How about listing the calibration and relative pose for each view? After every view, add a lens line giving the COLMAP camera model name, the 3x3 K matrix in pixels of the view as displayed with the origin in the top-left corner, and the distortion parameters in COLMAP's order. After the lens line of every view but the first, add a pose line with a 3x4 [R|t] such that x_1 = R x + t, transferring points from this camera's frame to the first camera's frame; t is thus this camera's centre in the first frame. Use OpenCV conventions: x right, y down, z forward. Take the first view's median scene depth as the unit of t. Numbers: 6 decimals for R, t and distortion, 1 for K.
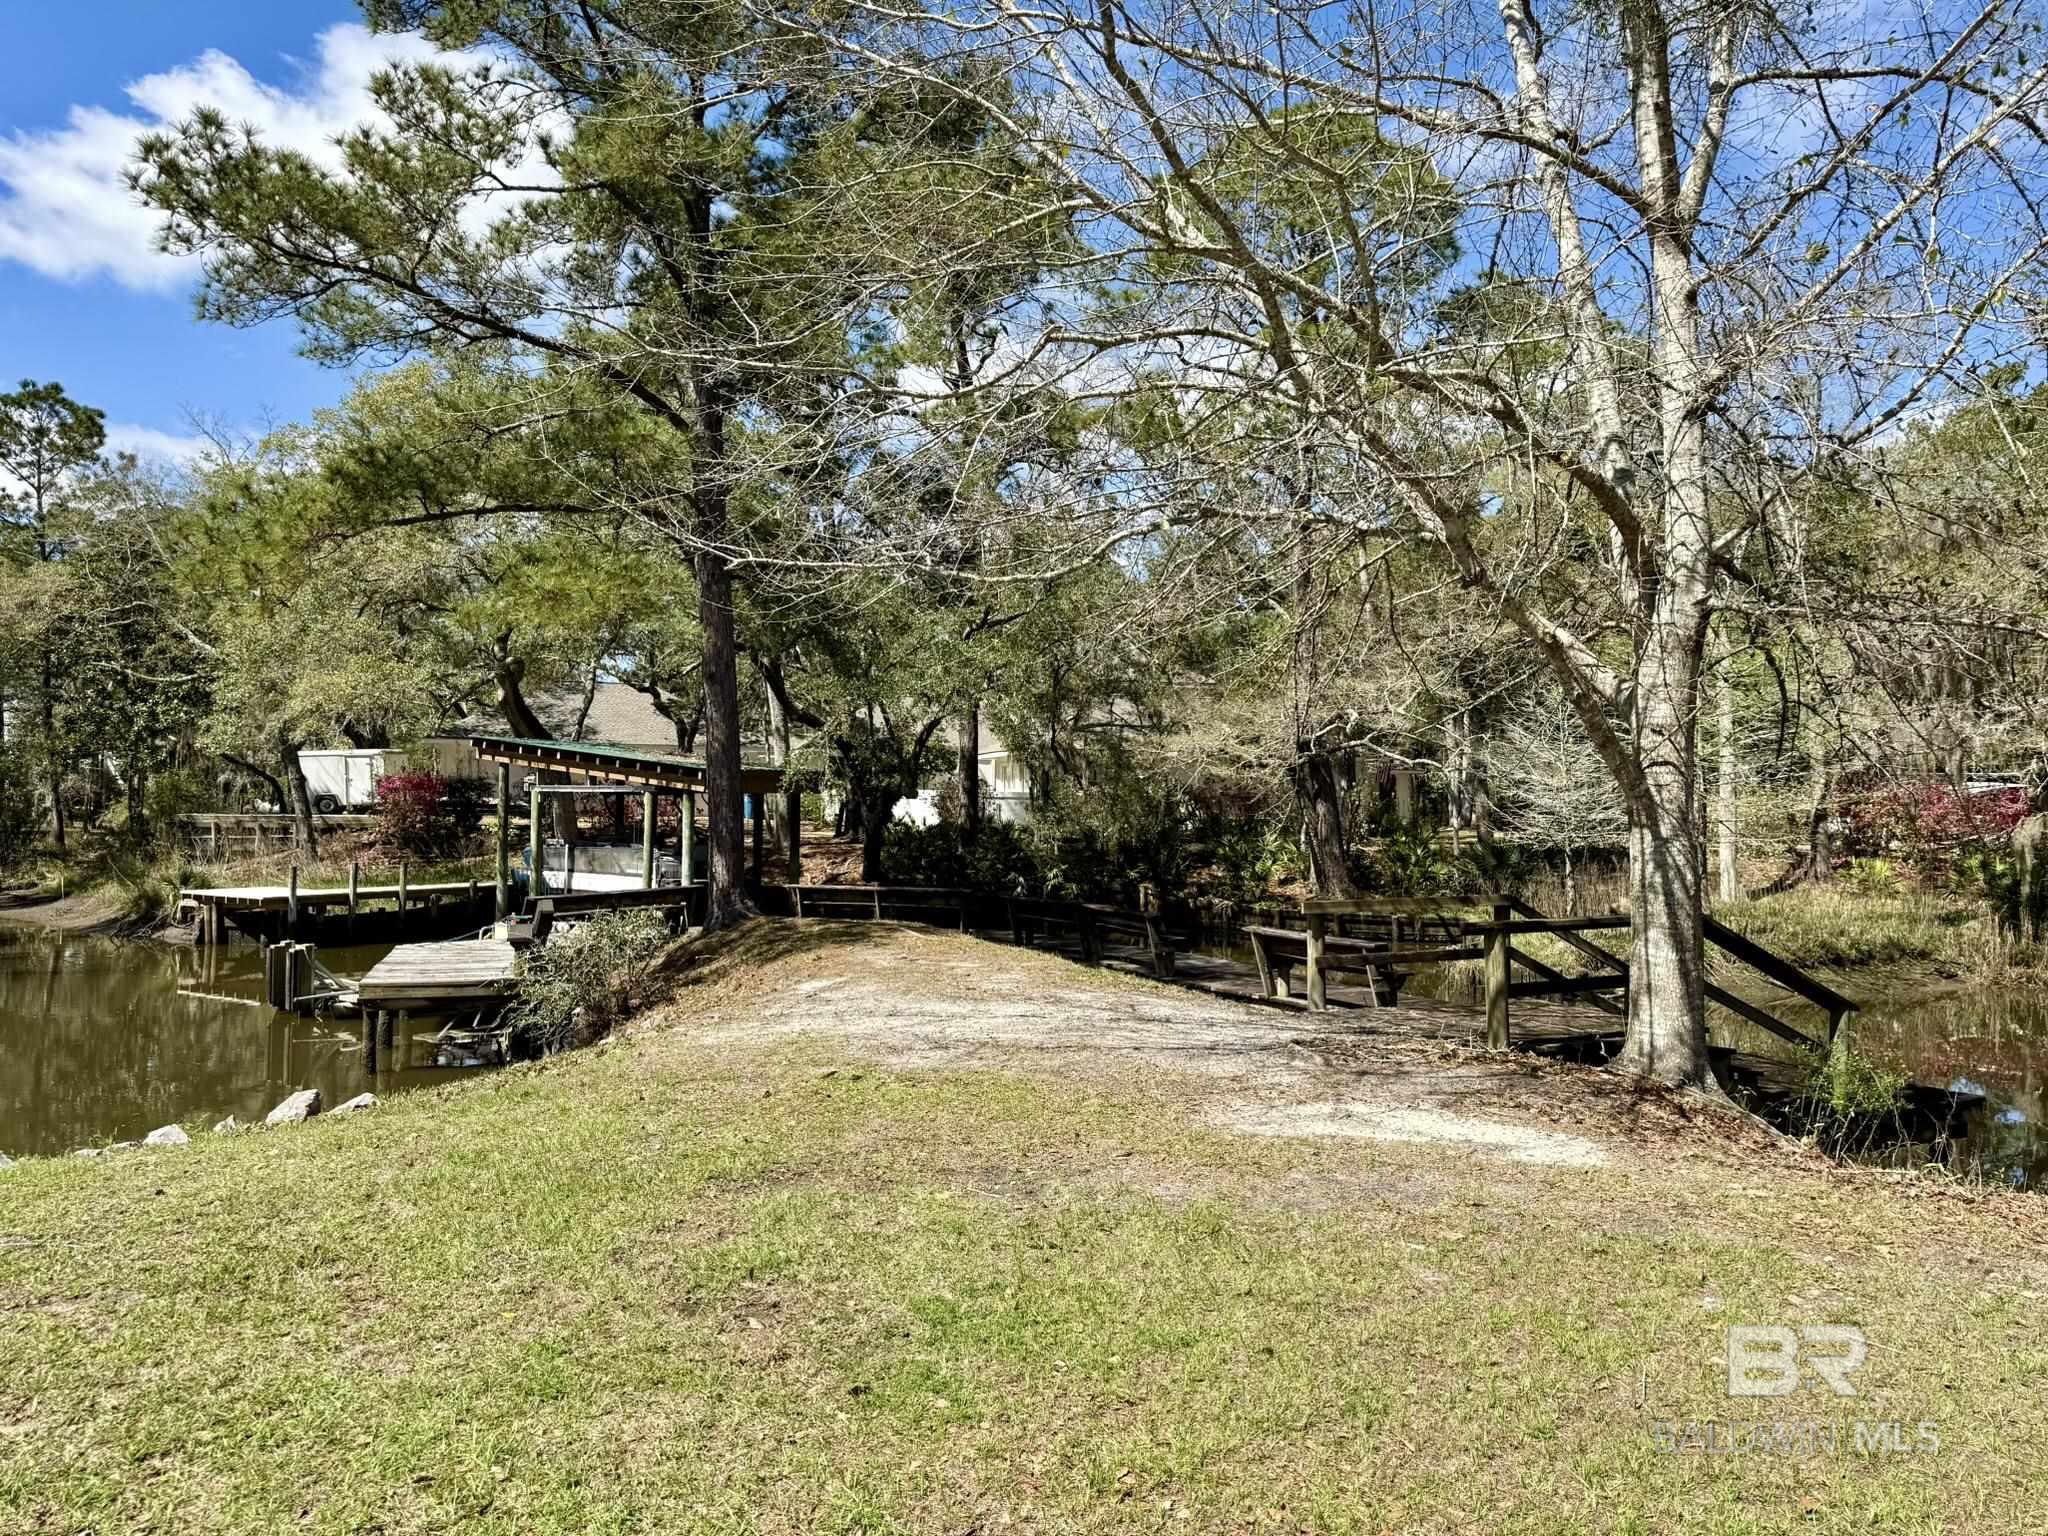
lens RADIAL K [[1430.1, 0, 984.1], [0, 1430.1, 771.7], [0, 0, 1]] dist [0.099689, -0.162404]
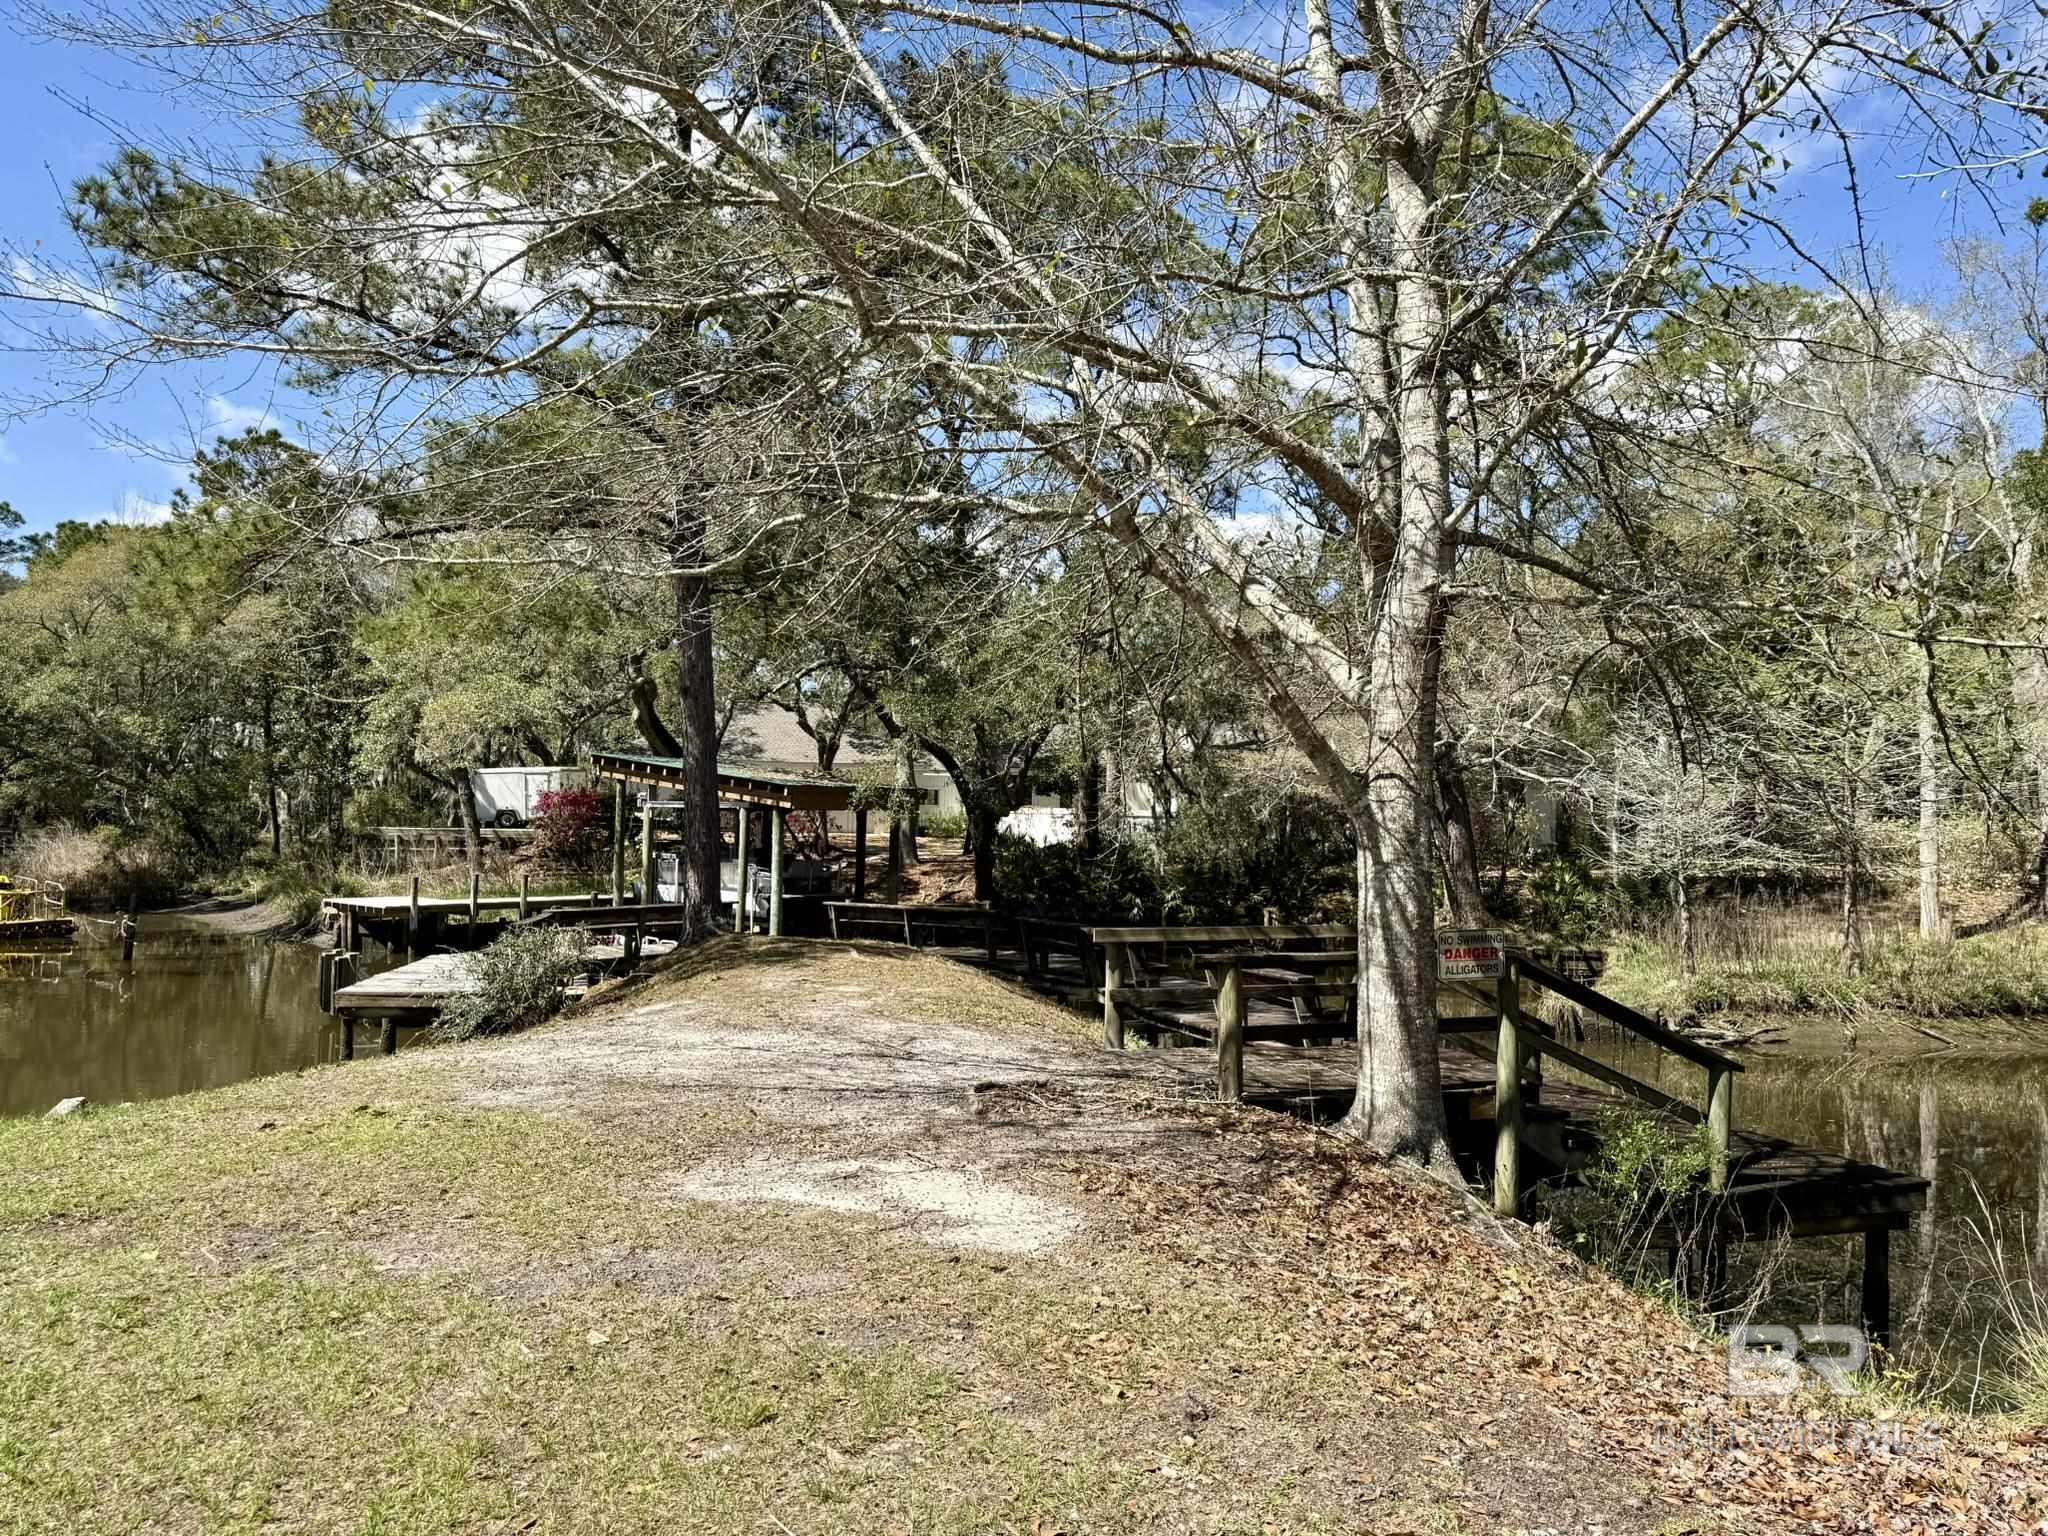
lens RADIAL K [[1415.0, 0, 1021.9], [0, 1415.0, 762.0], [0, 0, 1]] dist [0.103270, -0.141711]
pose [[0.987222, 0.000916, -0.159348, 0.208318], [-0.004265, 0.999777, -0.020673, 0.002380], [0.159294, 0.021088, 0.987006, 0.068321]]
